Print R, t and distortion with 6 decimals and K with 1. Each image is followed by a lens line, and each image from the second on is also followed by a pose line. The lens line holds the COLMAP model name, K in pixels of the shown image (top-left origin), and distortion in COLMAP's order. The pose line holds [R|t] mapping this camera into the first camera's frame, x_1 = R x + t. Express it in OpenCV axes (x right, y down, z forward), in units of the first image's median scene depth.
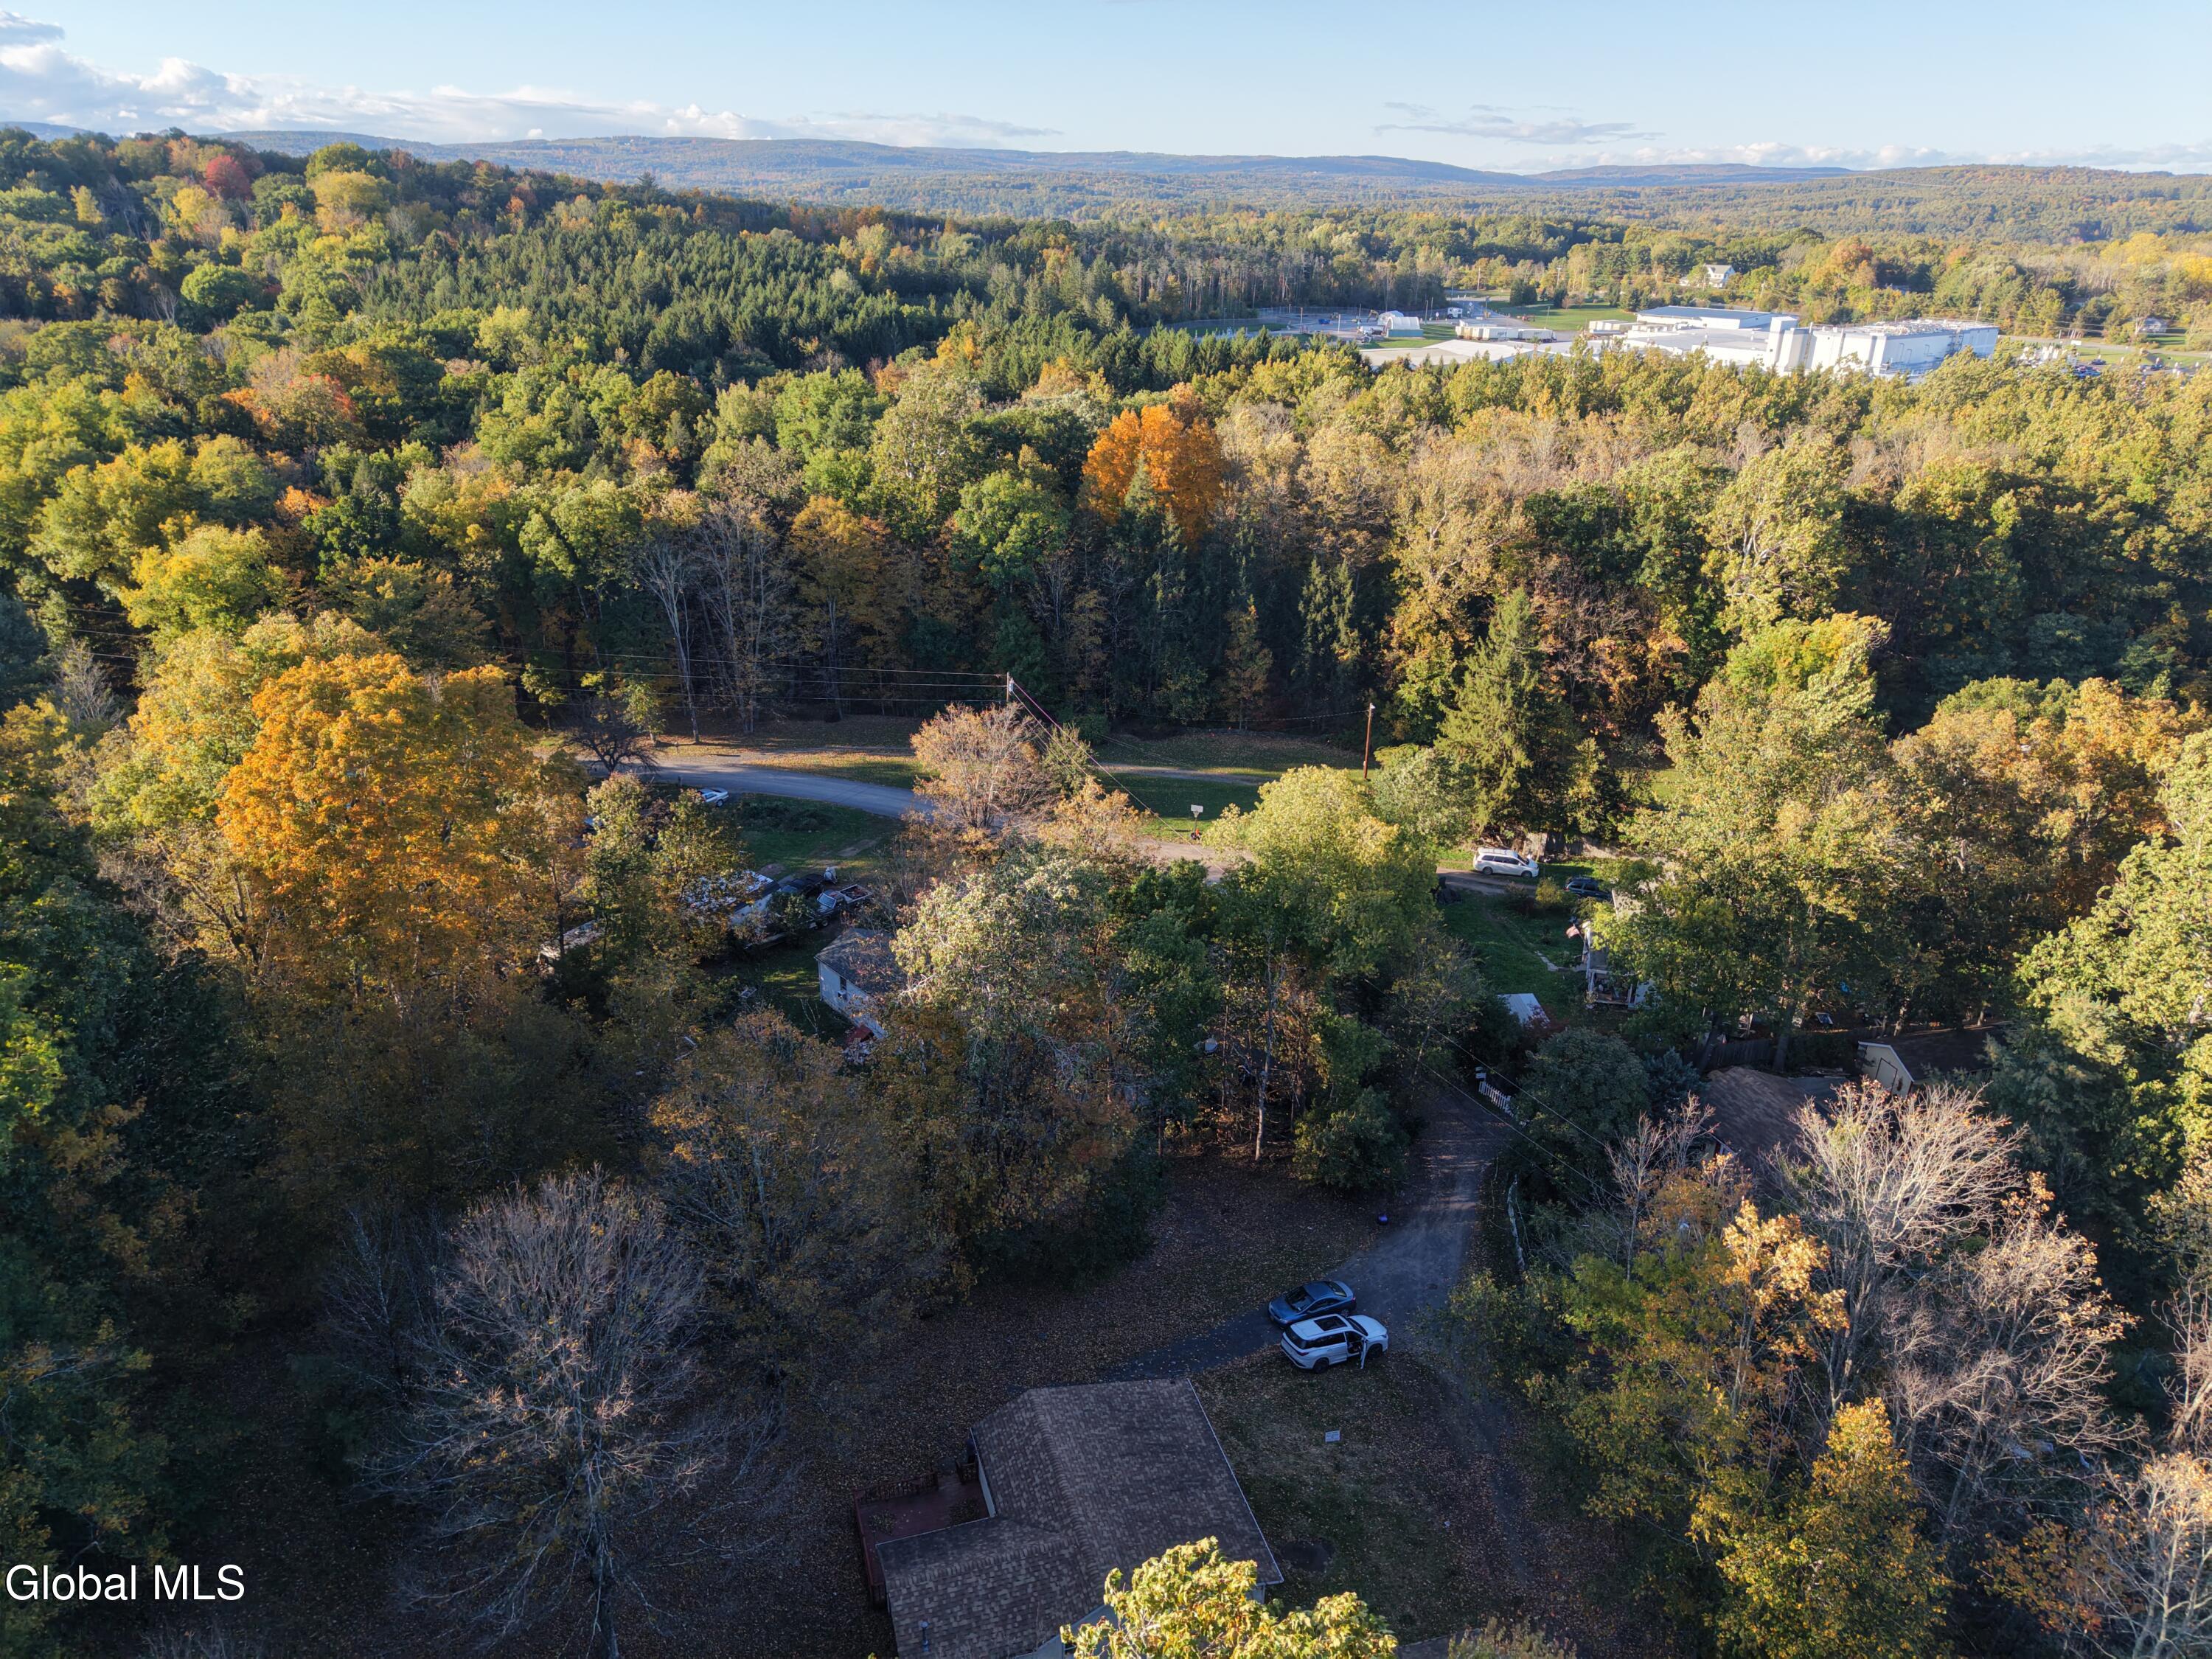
lens RADIAL K [[1477.5, 0, 1109.0], [0, 1477.5, 835.9], [0, 0, 1]] dist [0.029398, -0.036250]
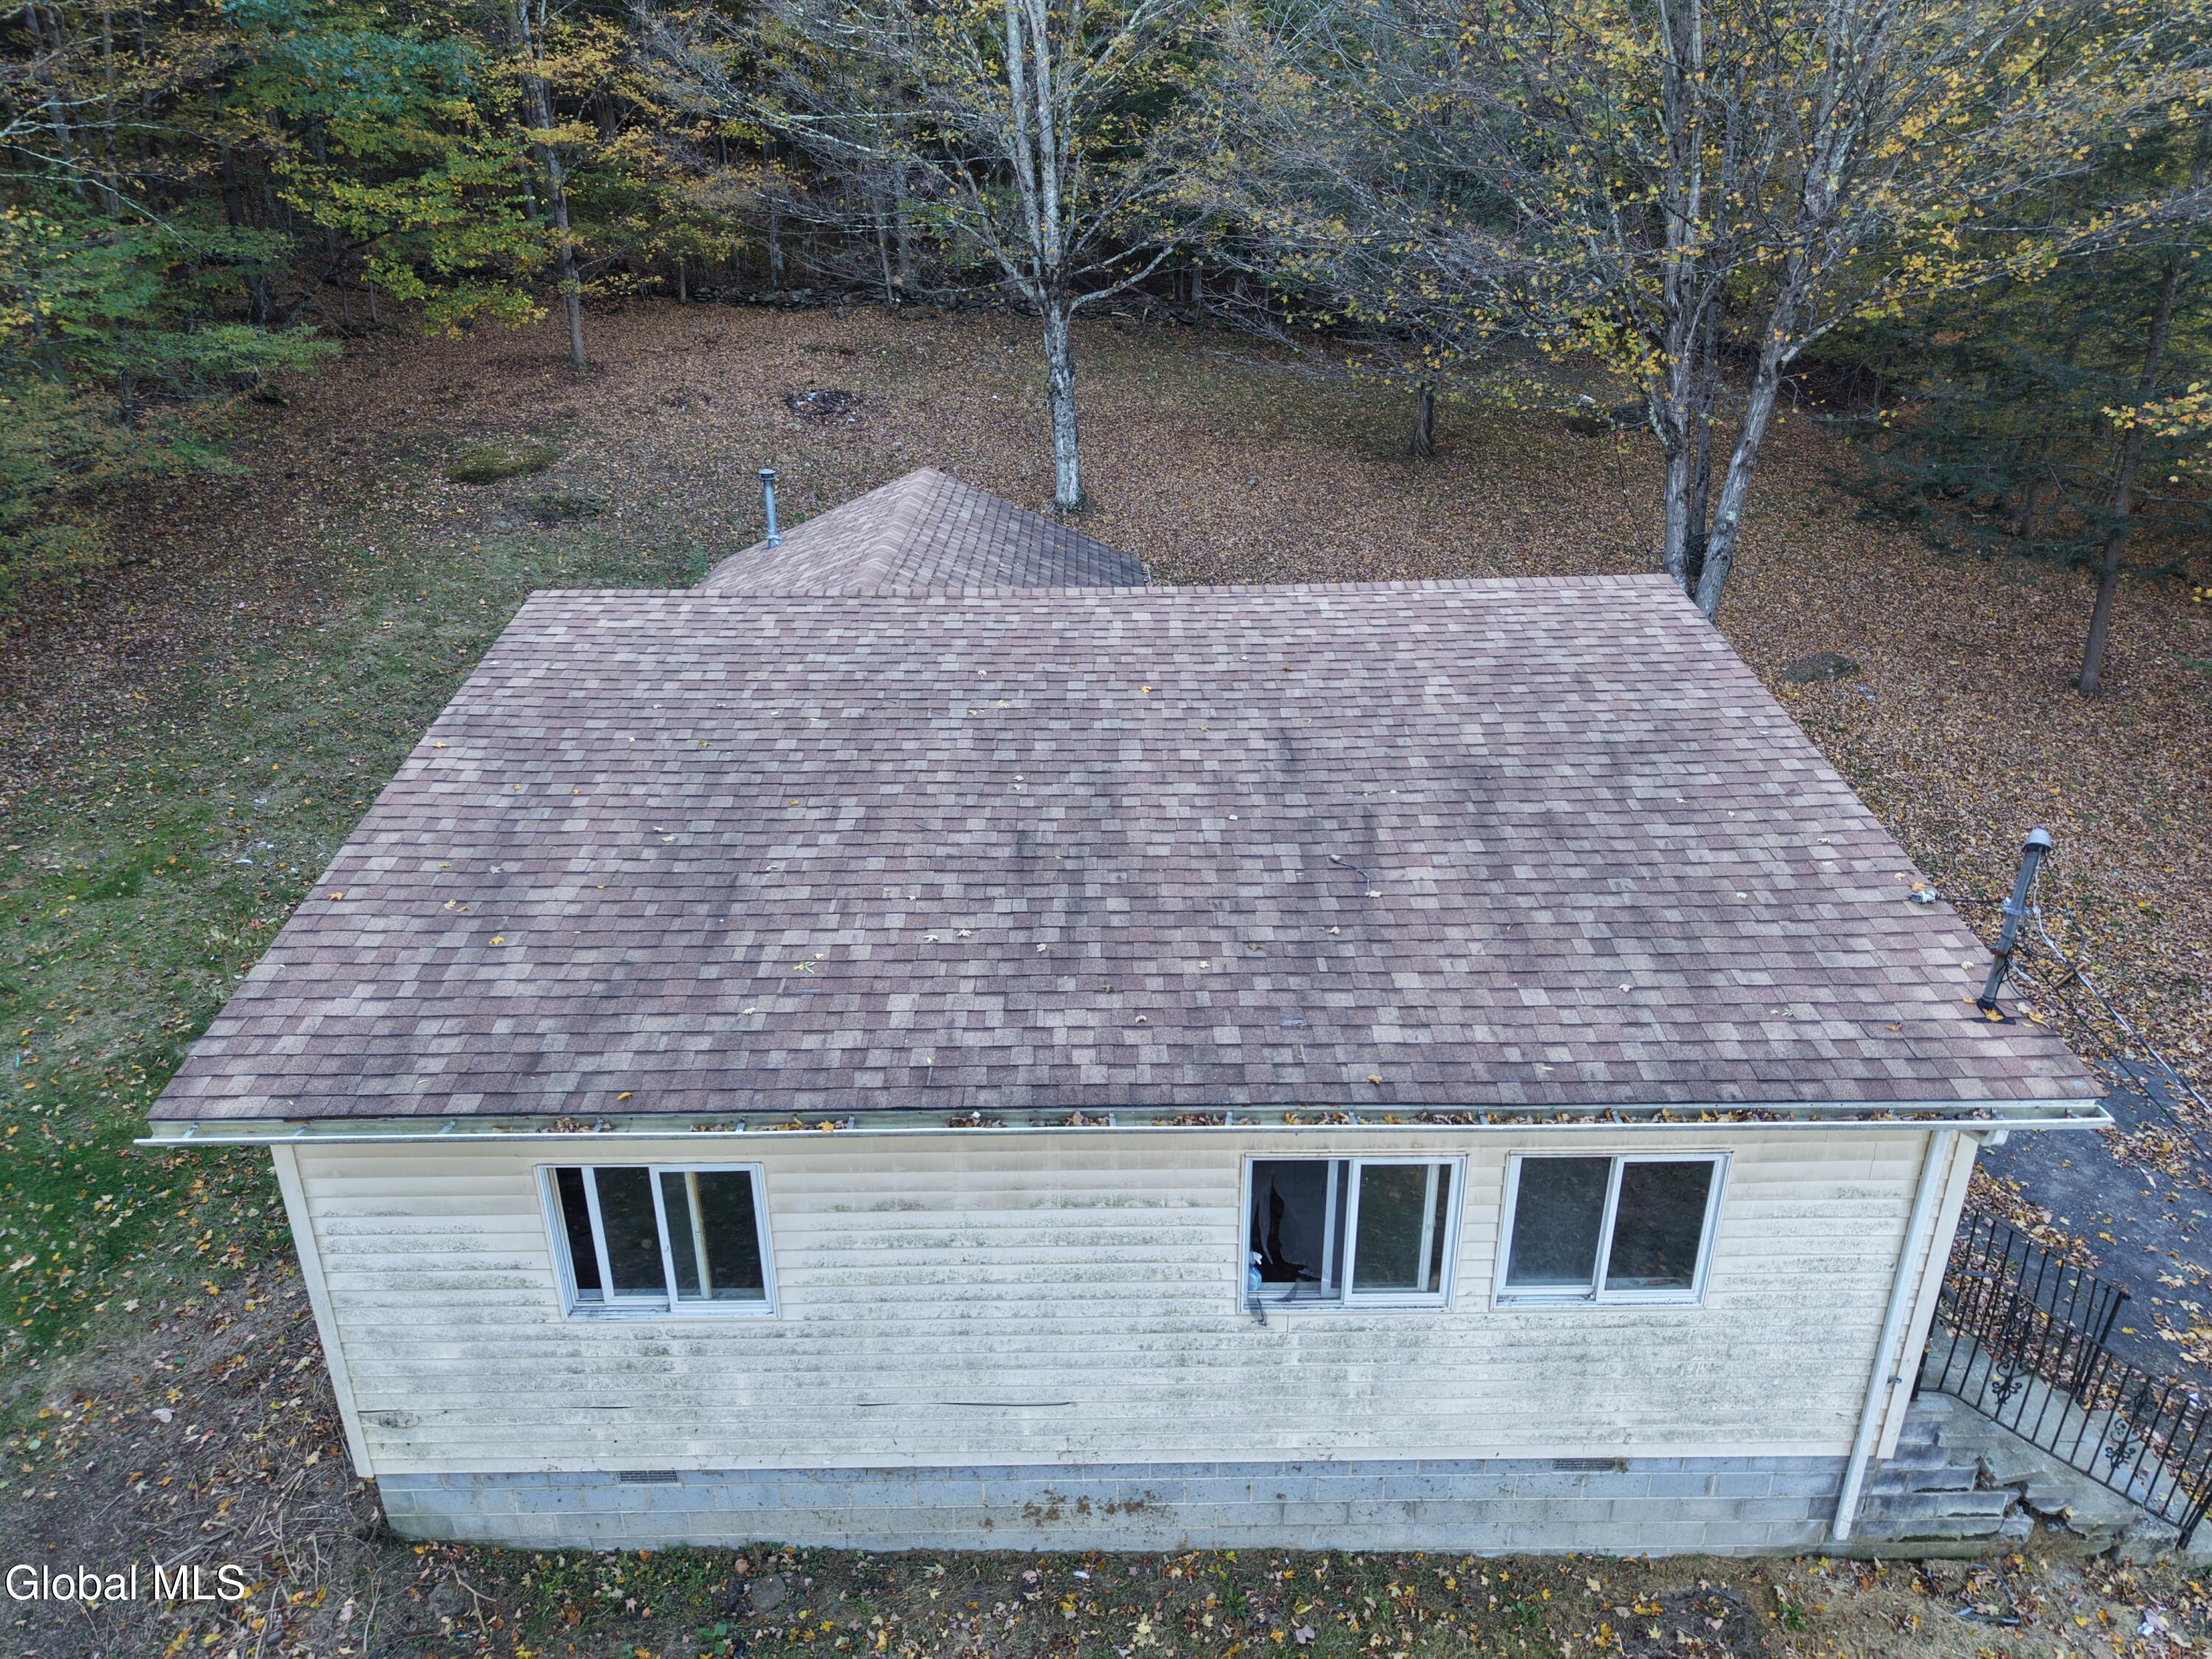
lens RADIAL K [[1477.5, 0, 1109.0], [0, 1477.5, 835.9], [0, 0, 1]] dist [0.029398, -0.036250]
pose [[-0.276488, 0.366523, -0.888378, 0.159161], [-0.382049, 0.806304, 0.451566, 0.288979], [0.881812, 0.464256, -0.082904, 0.828333]]
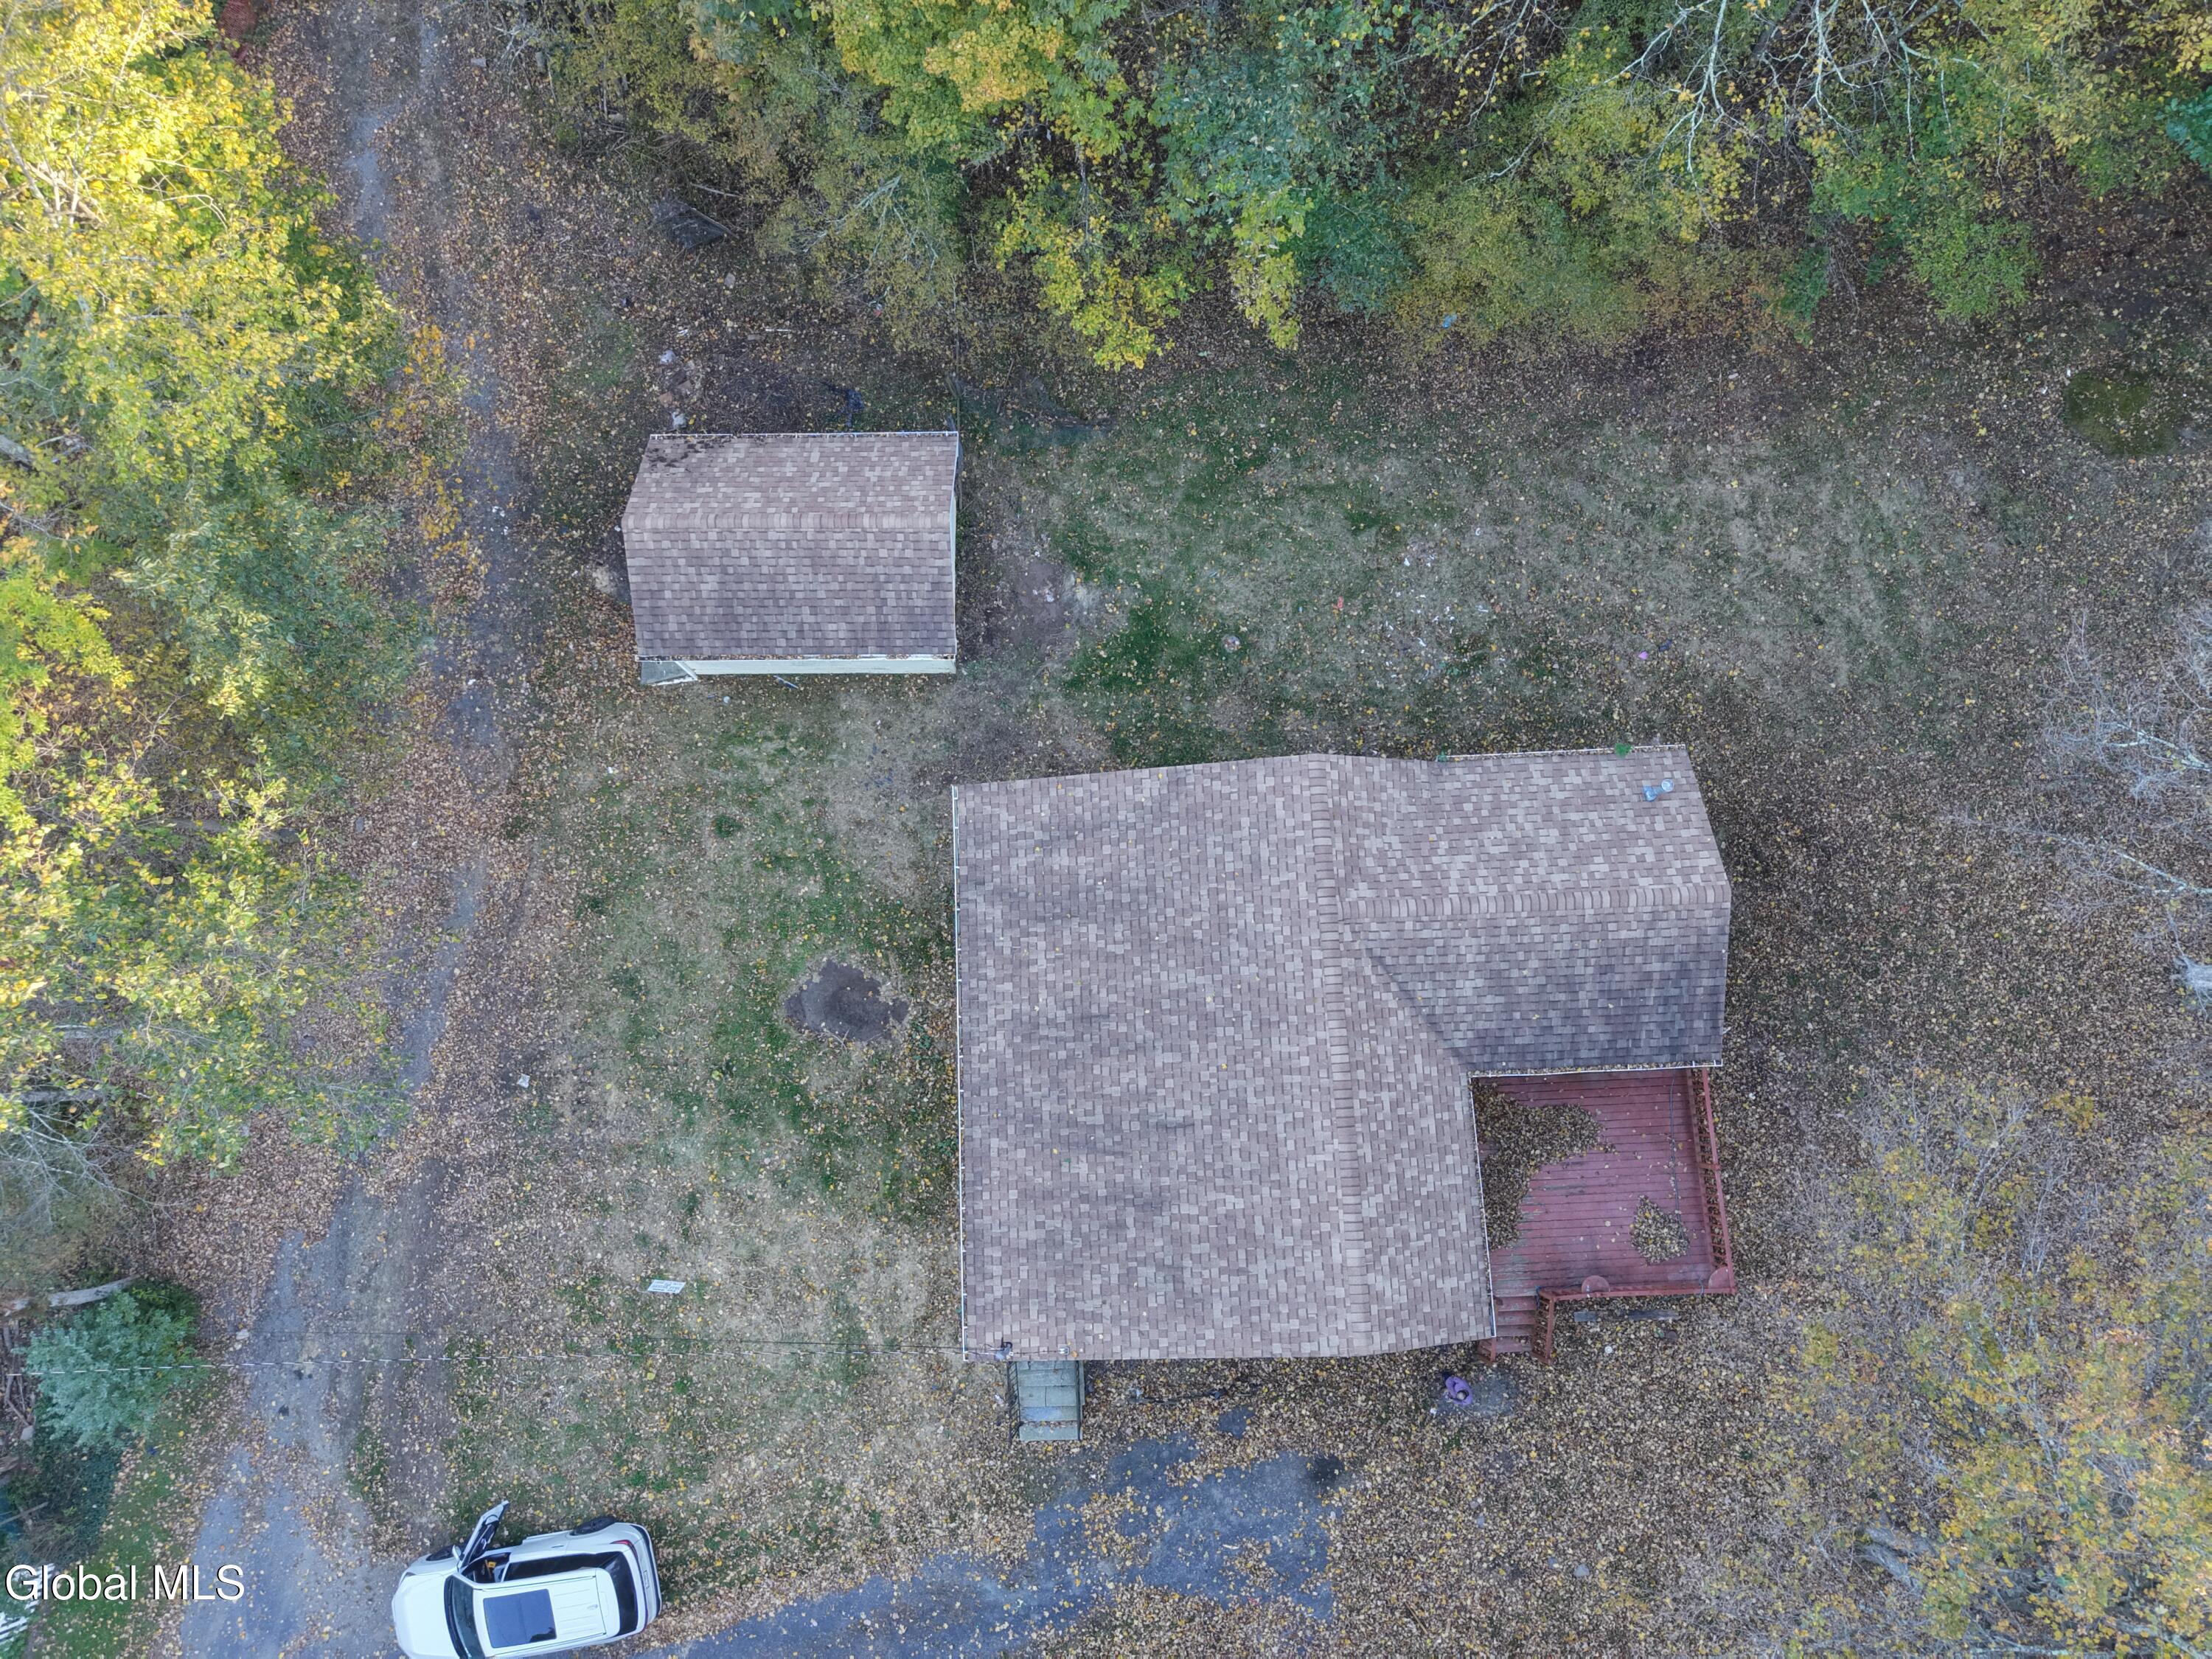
lens RADIAL K [[1477.5, 0, 1109.0], [0, 1477.5, 835.9], [0, 0, 1]] dist [0.029398, -0.036250]
pose [[-0.967850, -0.246063, 0.052144, 0.024883], [0.110438, -0.229464, 0.967031, 0.000623], [-0.225985, 0.941700, 0.249261, 0.669907]]
